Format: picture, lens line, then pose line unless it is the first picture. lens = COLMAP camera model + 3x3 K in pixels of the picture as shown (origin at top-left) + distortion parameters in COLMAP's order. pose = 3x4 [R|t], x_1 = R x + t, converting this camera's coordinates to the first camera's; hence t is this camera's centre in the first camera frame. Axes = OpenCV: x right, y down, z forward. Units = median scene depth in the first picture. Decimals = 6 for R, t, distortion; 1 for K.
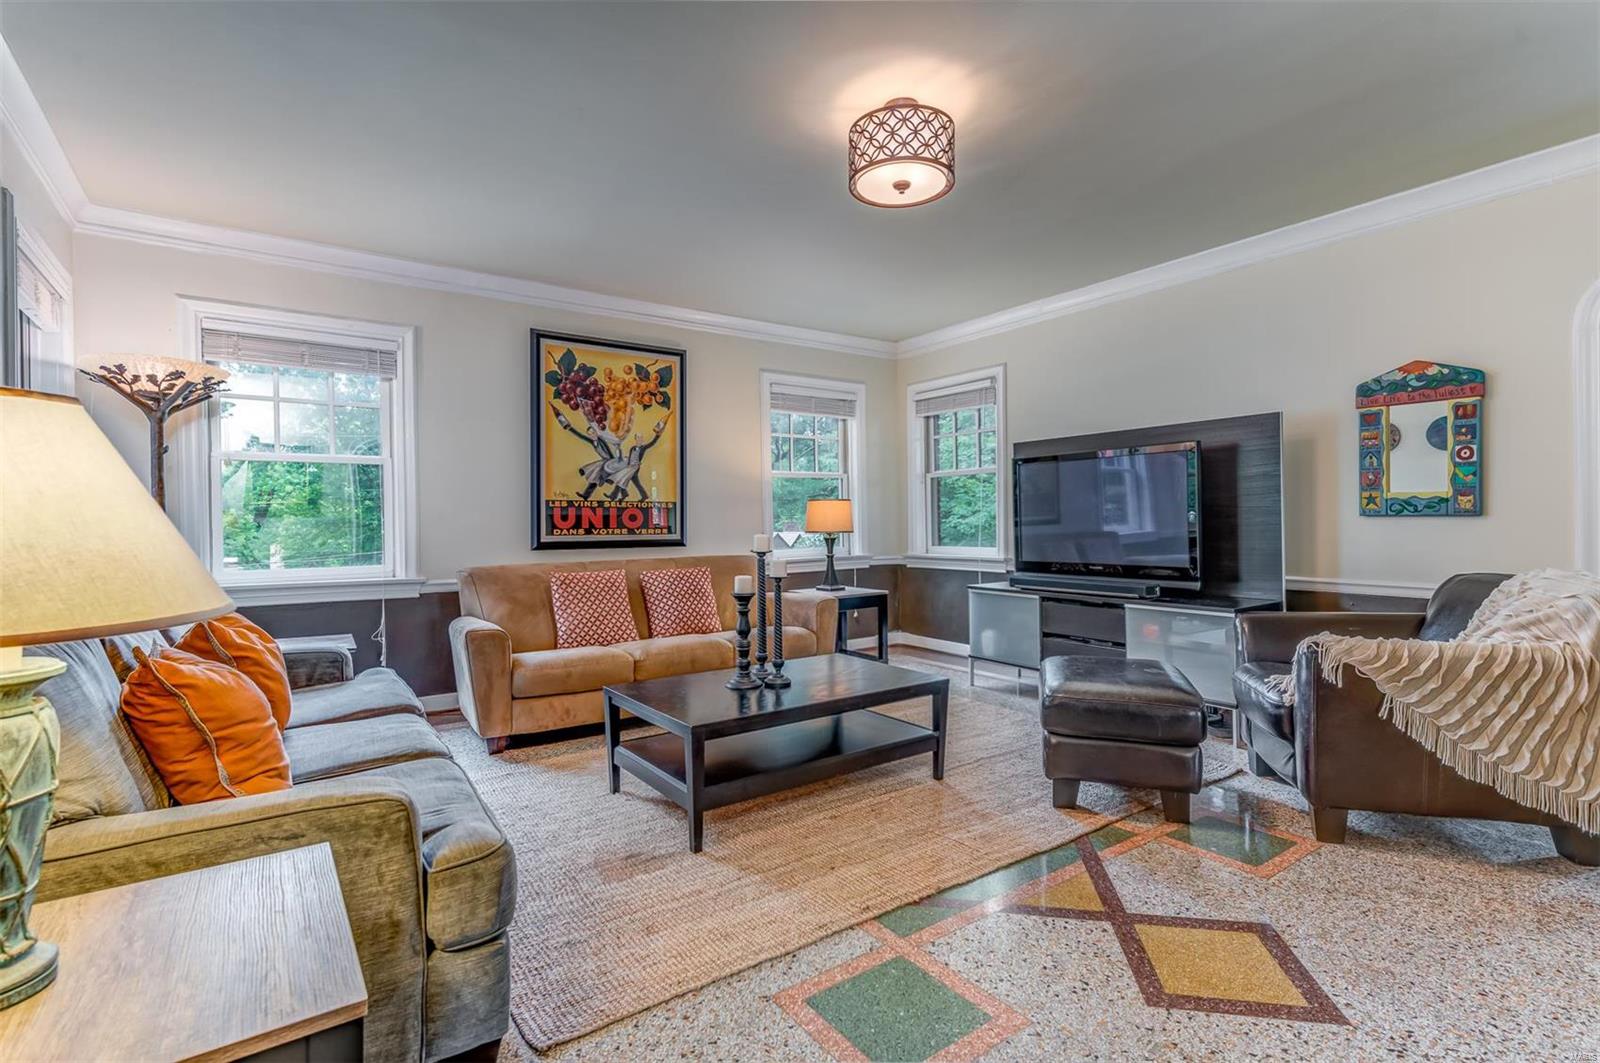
lens RADIAL K [[781.1, 0, 806.1], [0, 781.1, 524.5], [0, 0, 1]] dist [0.006193, 0.000038]
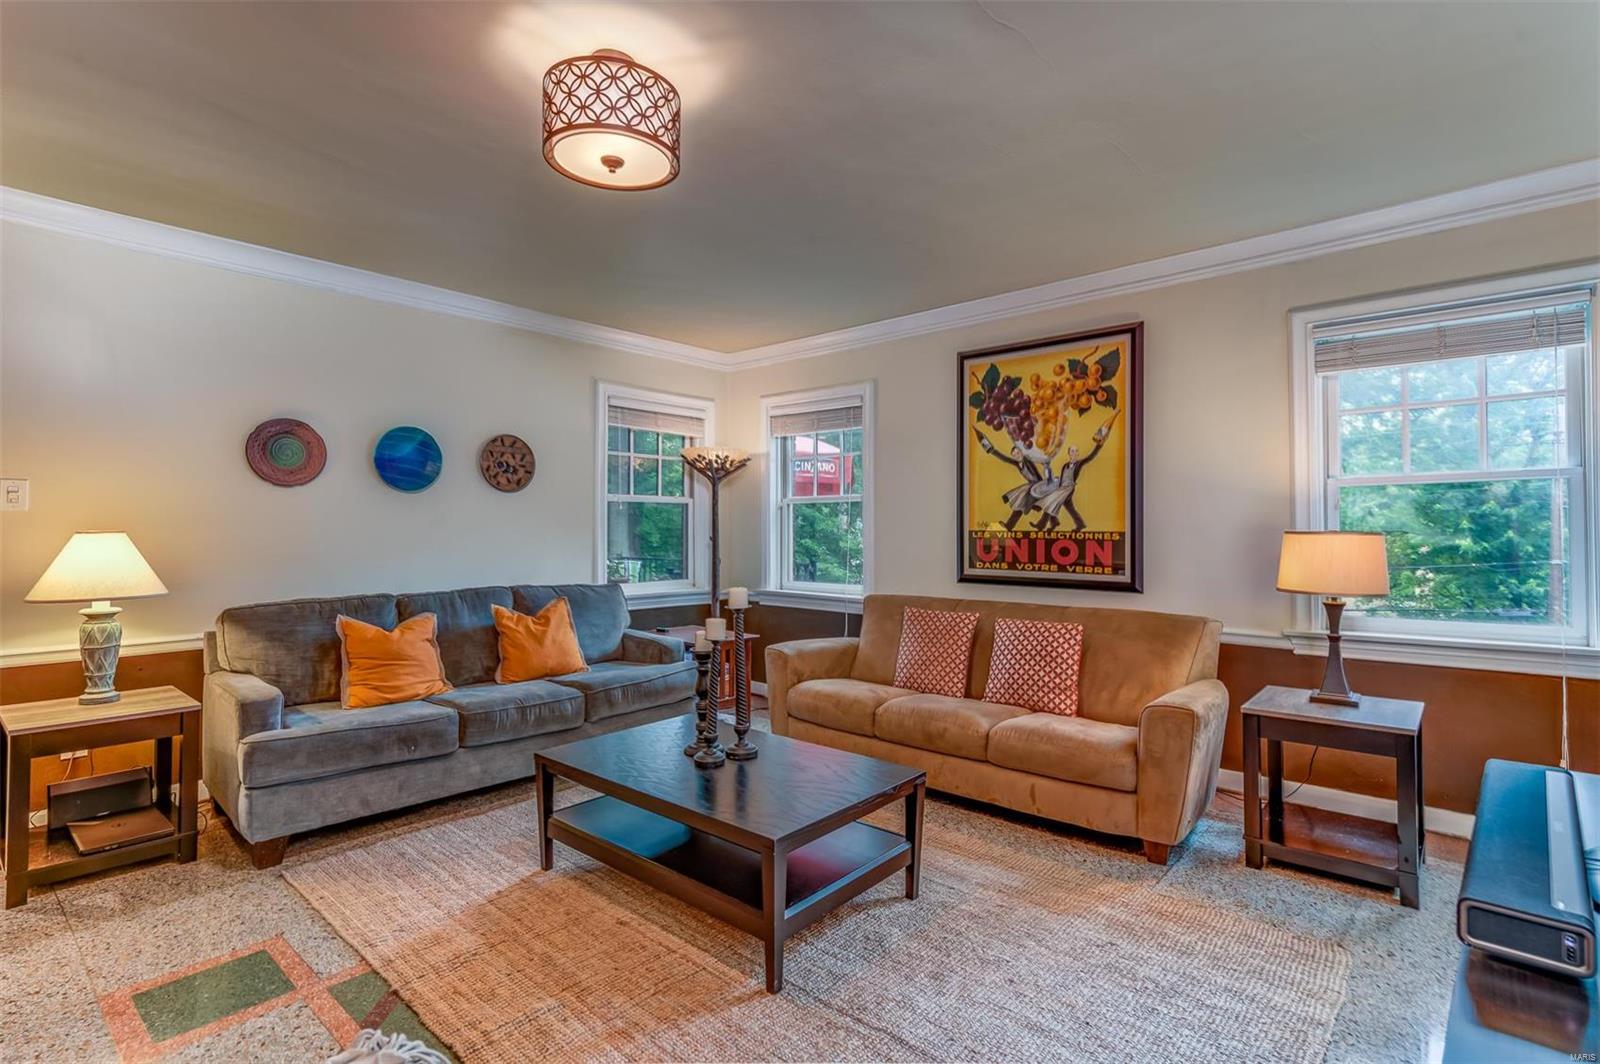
lens RADIAL K [[781.1, 0, 804.1], [0, 781.1, 532.2], [0, 0, 1]] dist [0.006193, 0.000038]
pose [[0.203969, 0.014932, -0.978864, 0.527489], [-0.003215, 0.999889, 0.014582, -0.040611], [0.978972, 0.000173, 0.203994, 0.586096]]
